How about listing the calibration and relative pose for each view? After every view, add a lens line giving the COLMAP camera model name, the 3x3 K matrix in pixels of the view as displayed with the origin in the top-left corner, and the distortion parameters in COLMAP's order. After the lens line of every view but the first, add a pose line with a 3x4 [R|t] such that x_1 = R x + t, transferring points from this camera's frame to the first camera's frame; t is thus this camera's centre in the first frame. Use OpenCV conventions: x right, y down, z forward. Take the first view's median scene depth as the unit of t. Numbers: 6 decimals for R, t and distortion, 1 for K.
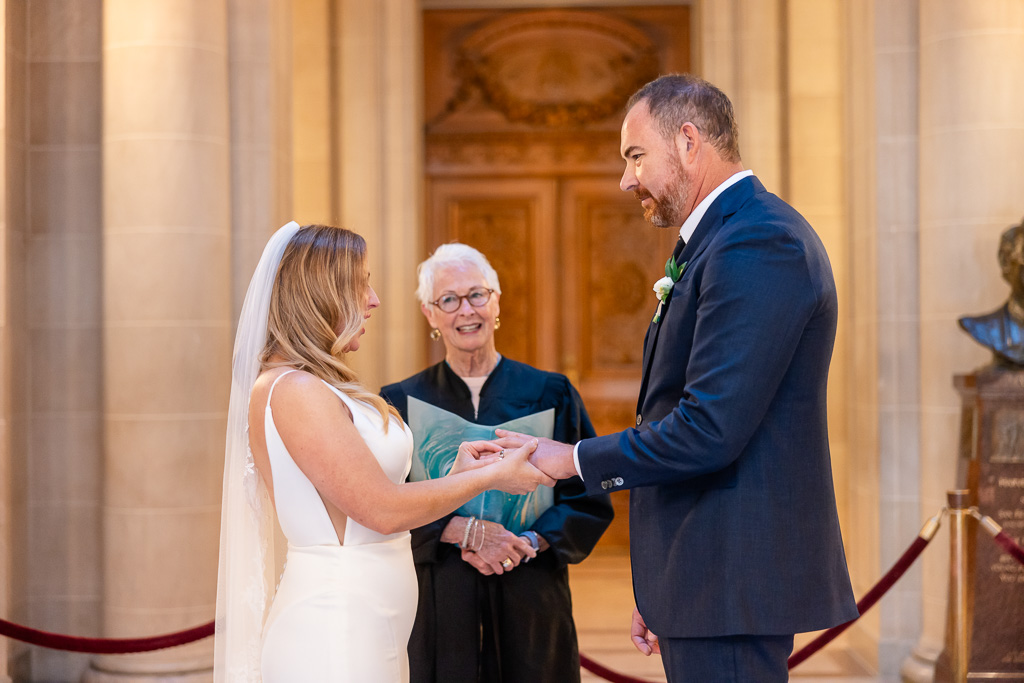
lens RADIAL K [[1443.6, 0, 495.2], [0, 1443.6, 319.9], [0, 0, 1]] dist [0.071111, 0.000000]
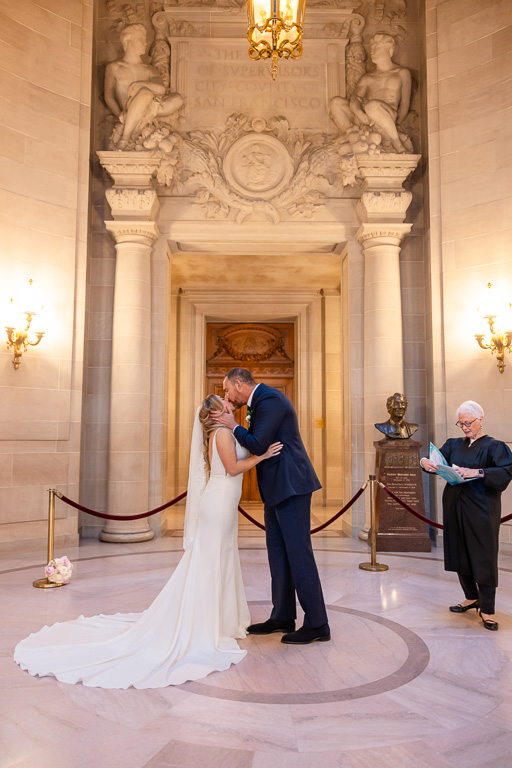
lens RADIAL K [[610.3, 0, 240.4], [0, 610.3, 389.9], [0, 0, 1]] dist [0.005735, -0.008099]
pose [[0.998225, 0.017789, 0.056833, -0.061785], [-0.013667, 0.997302, -0.072122, 0.023623], [-0.057963, 0.071217, 0.995775, -0.344217]]
